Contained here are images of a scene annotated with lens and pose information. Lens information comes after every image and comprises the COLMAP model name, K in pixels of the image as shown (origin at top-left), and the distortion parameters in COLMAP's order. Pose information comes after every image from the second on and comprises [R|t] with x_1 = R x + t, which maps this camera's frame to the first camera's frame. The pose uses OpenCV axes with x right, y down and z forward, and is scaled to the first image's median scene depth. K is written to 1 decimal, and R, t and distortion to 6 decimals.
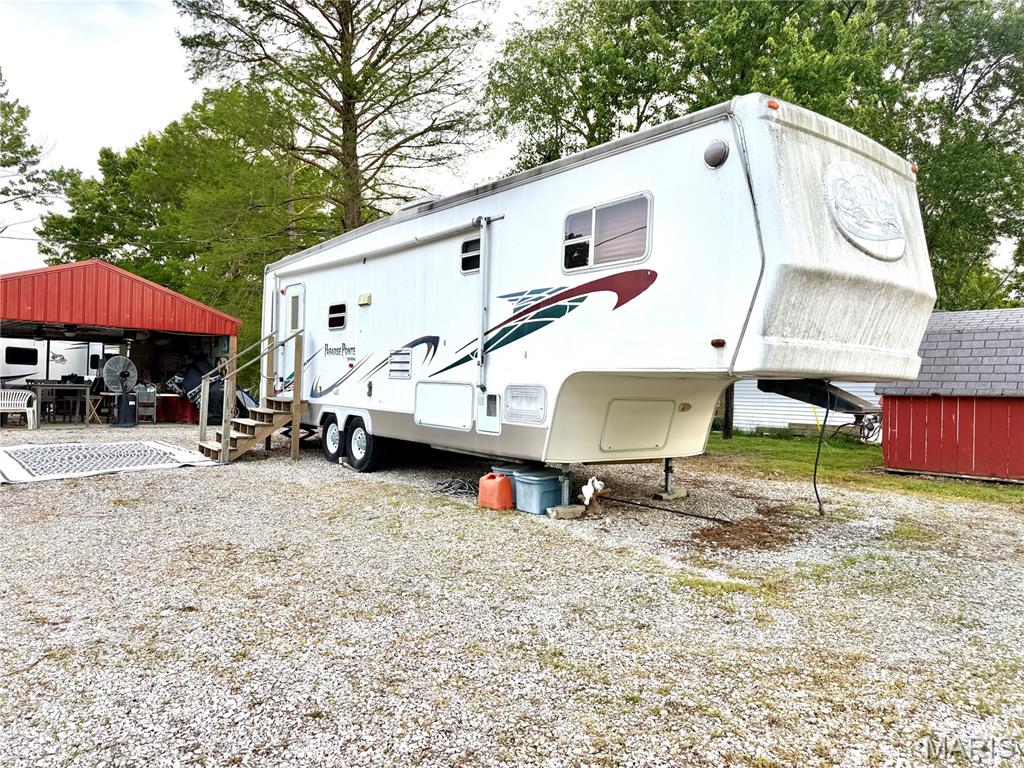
lens RADIAL K [[732.1, 0, 503.2], [0, 732.1, 366.0], [0, 0, 1]] dist [0.046417, -0.055217]
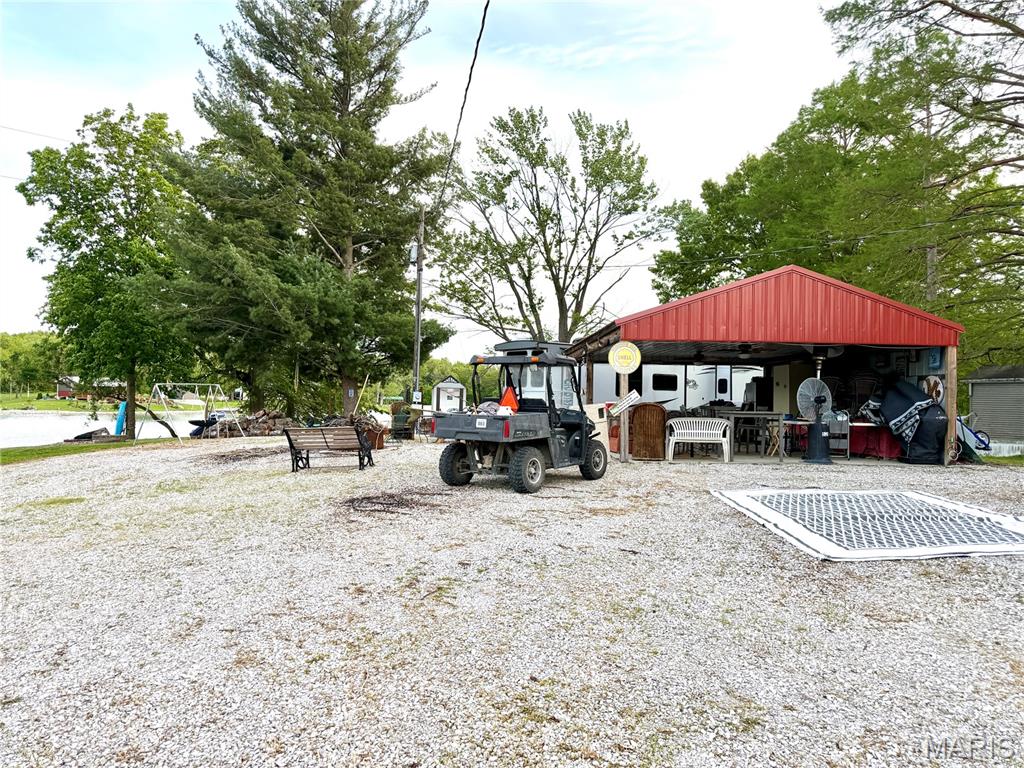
lens RADIAL K [[732.1, 0, 511.6], [0, 732.1, 387.5], [0, 0, 1]] dist [0.046417, -0.055217]
pose [[0.747284, -0.021990, -0.664141, -0.110220], [0.021909, 0.999724, -0.008450, -0.001349], [0.664144, -0.008237, 0.747559, 0.074944]]
